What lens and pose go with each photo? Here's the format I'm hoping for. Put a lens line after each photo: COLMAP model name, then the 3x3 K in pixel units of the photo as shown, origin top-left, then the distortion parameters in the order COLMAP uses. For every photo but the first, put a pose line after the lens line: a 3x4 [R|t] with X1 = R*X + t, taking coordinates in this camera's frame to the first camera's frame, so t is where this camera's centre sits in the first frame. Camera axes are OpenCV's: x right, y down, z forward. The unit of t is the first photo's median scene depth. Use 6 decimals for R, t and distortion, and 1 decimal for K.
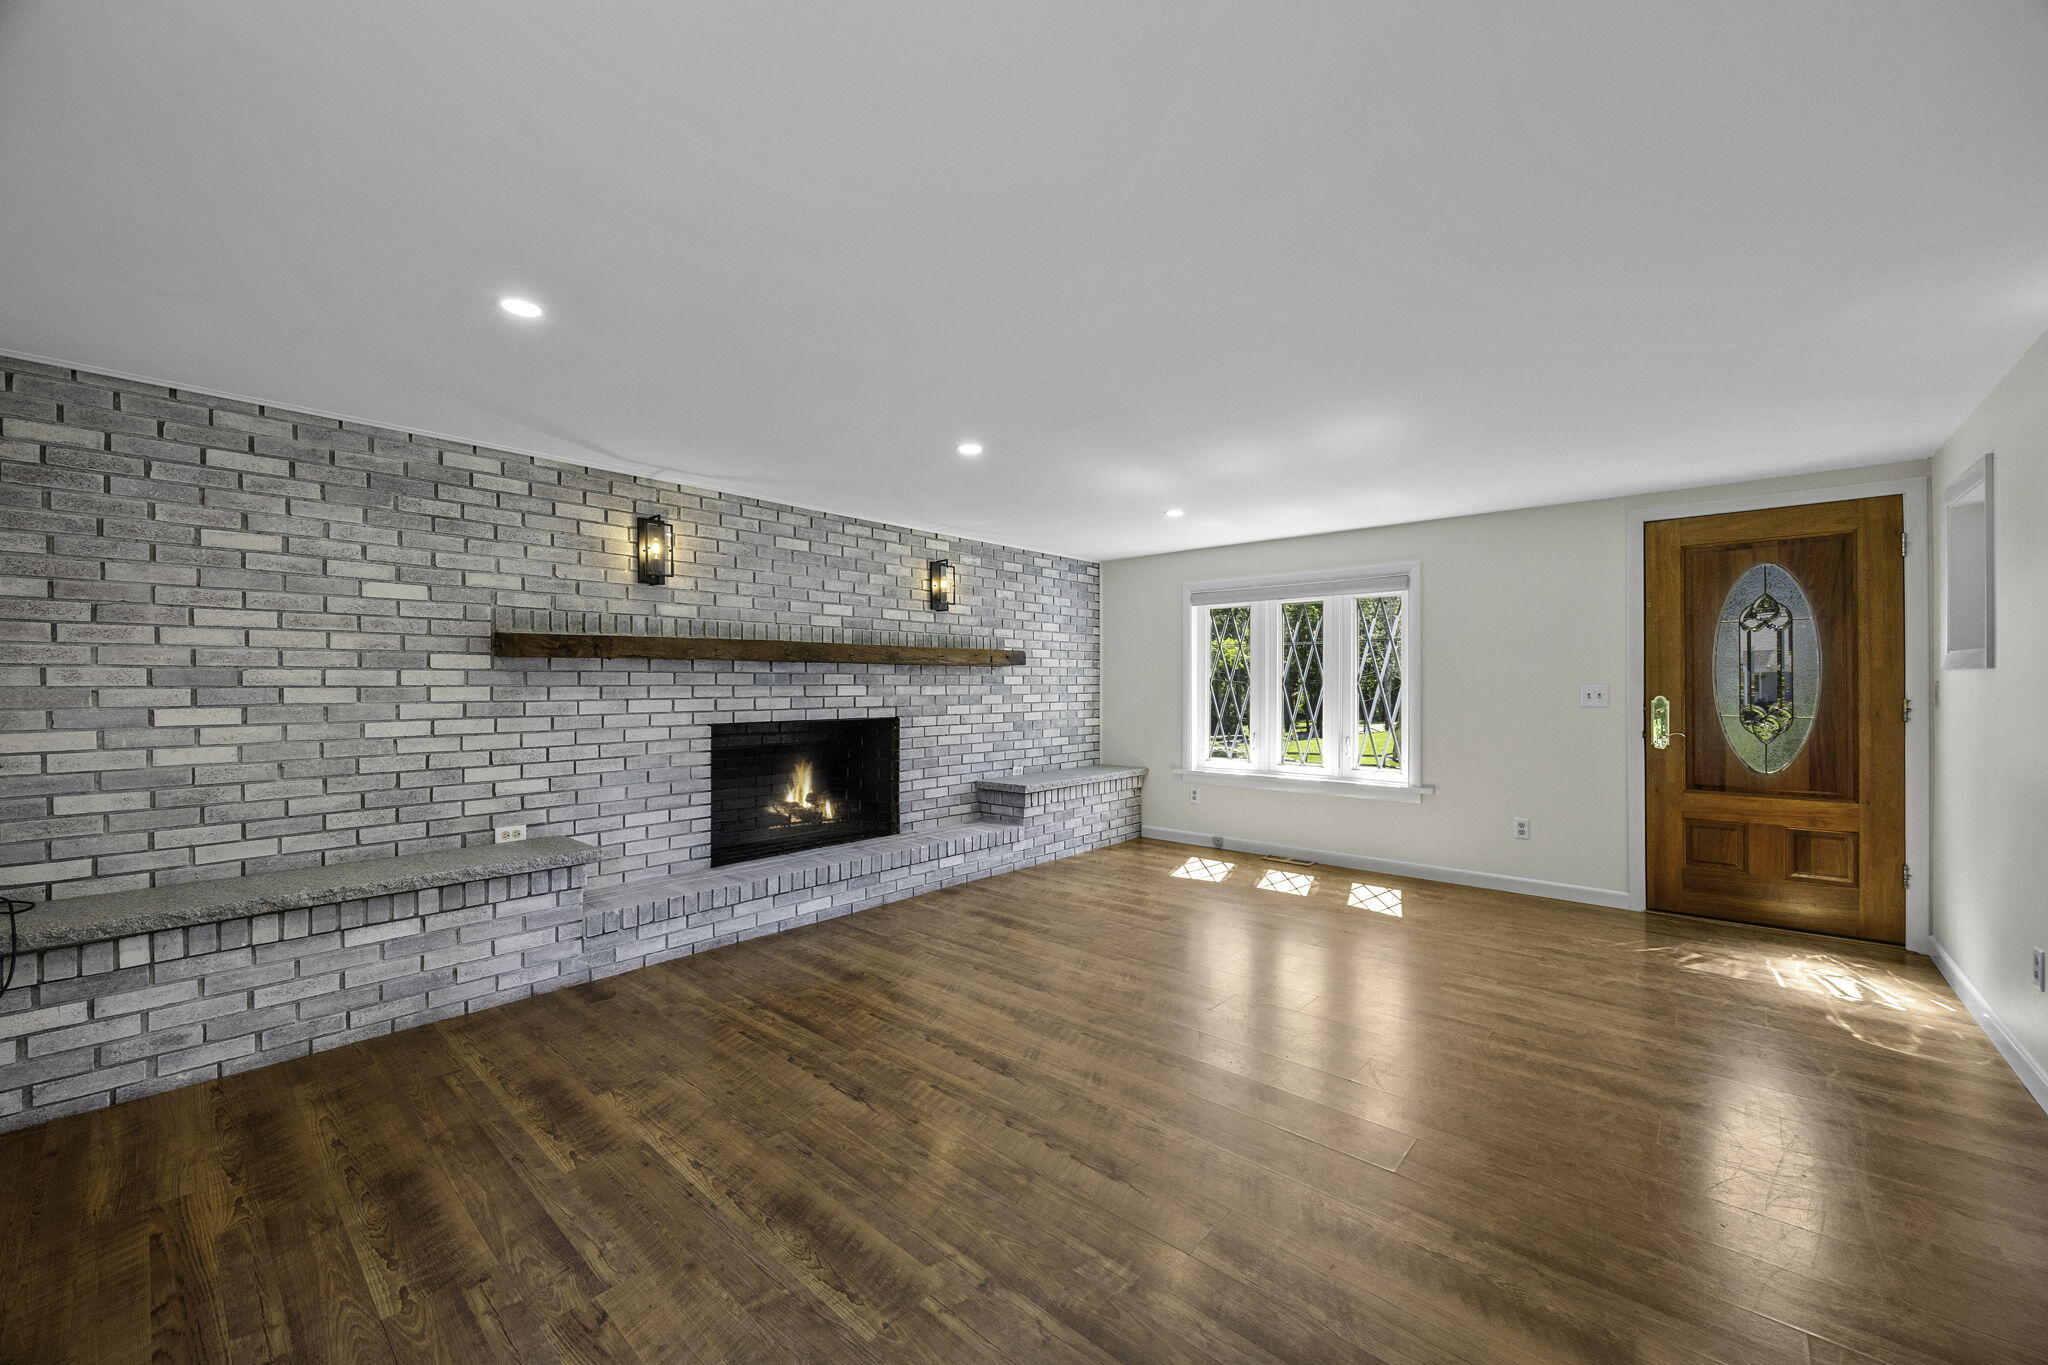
lens RADIAL K [[783.2, 0, 1014.0], [0, 783.2, 683.7], [0, 0, 1]] dist [-0.002524, -0.000082]
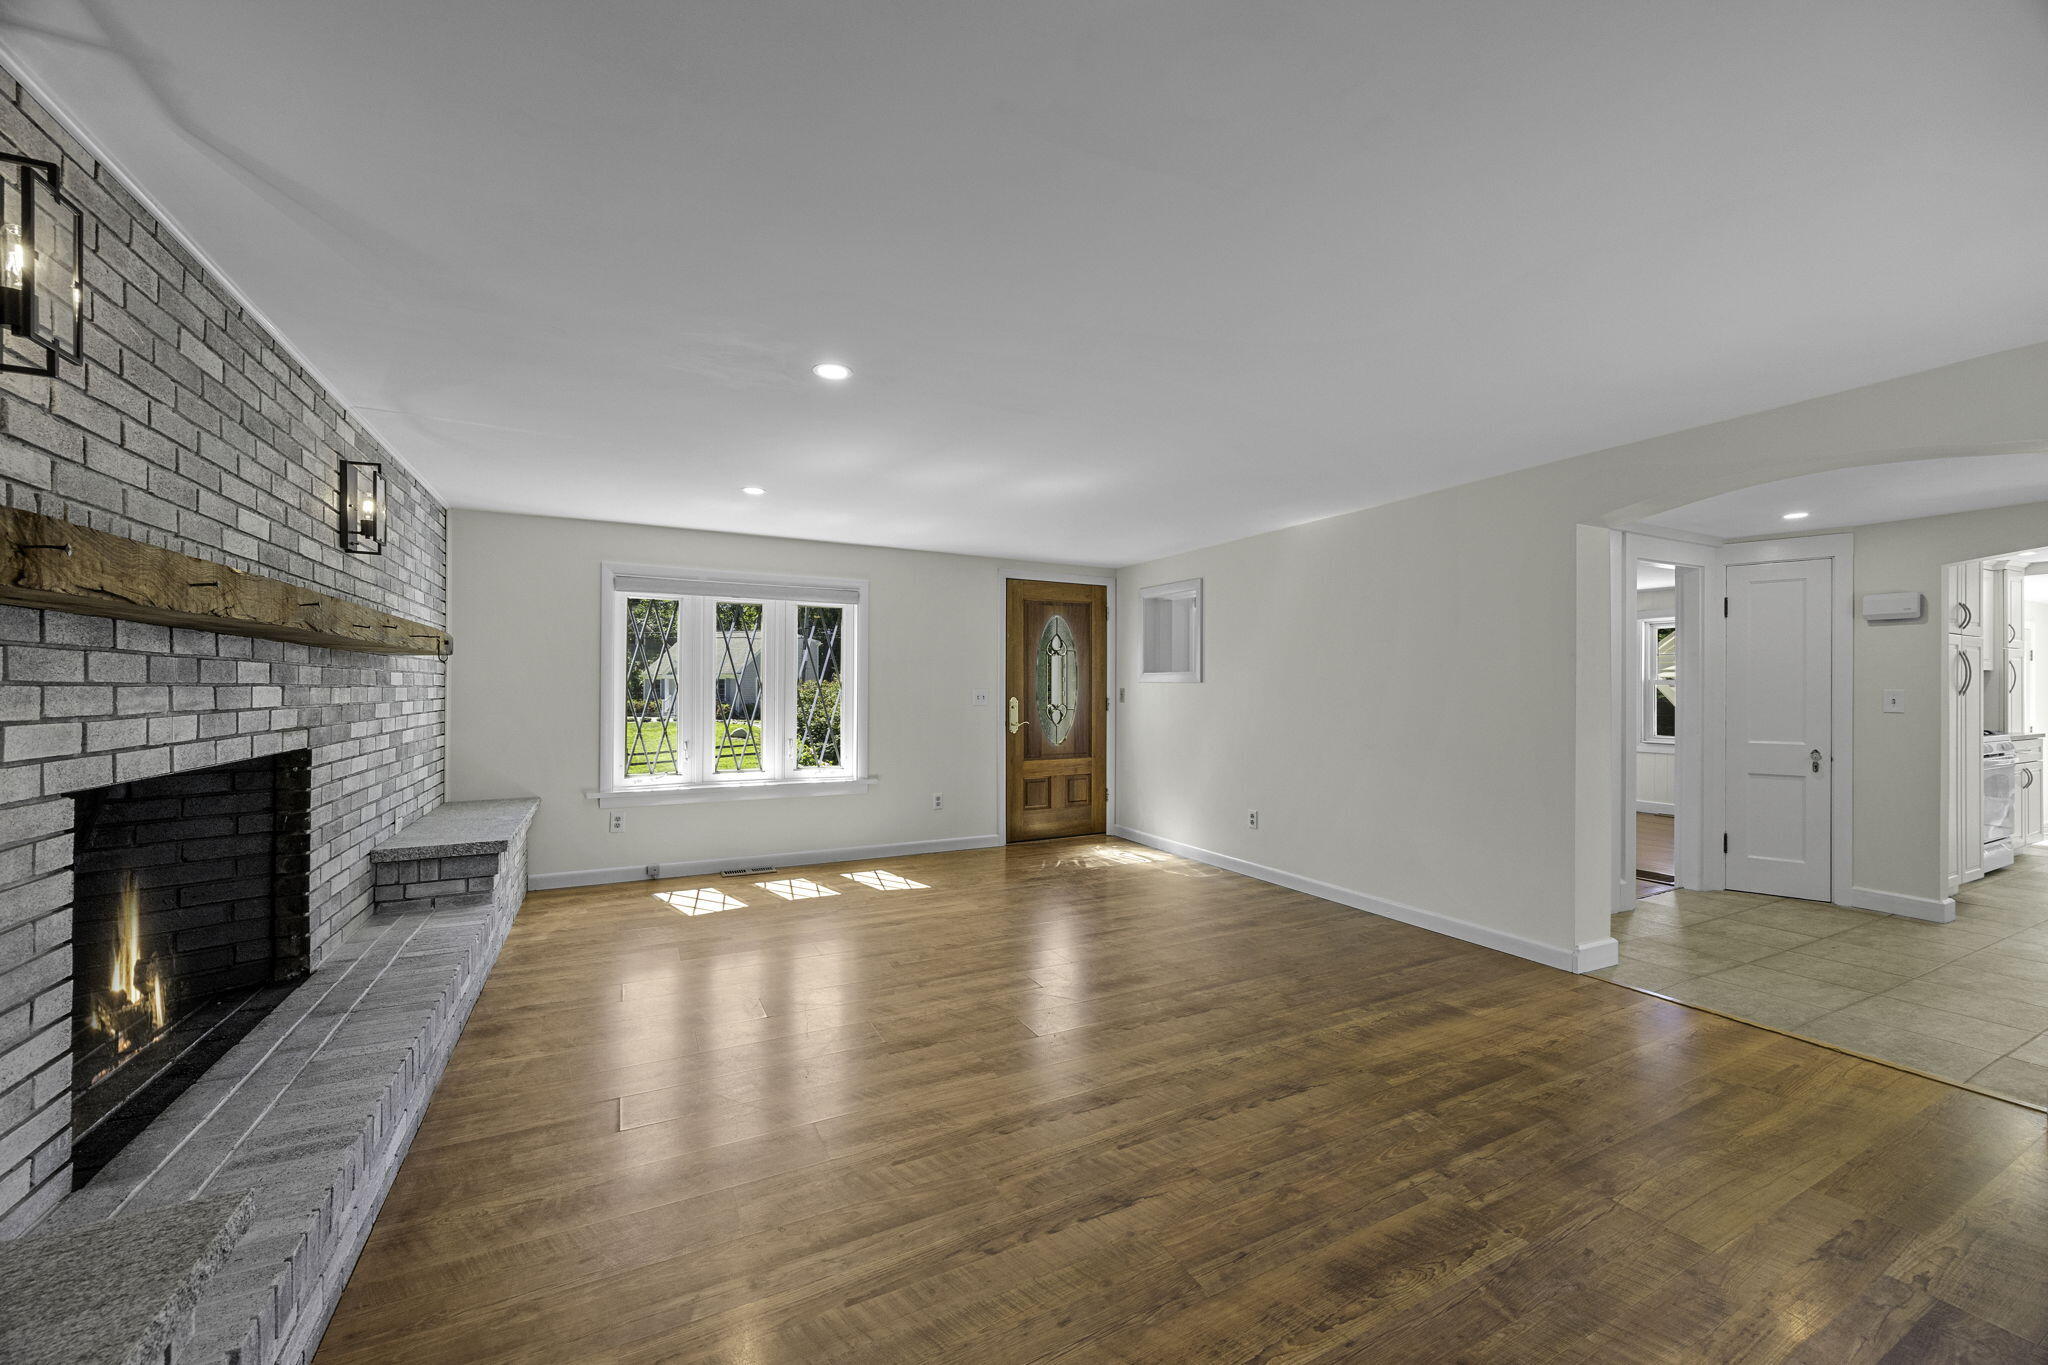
lens RADIAL K [[783.2, 0, 1016.6], [0, 783.2, 686.5], [0, 0, 1]] dist [-0.002524, -0.000082]
pose [[0.360817, 0.006819, 0.932612, -0.553373], [-0.006824, 0.999966, -0.004671, 0.001948], [-0.932612, -0.004679, 0.360851, 0.455614]]
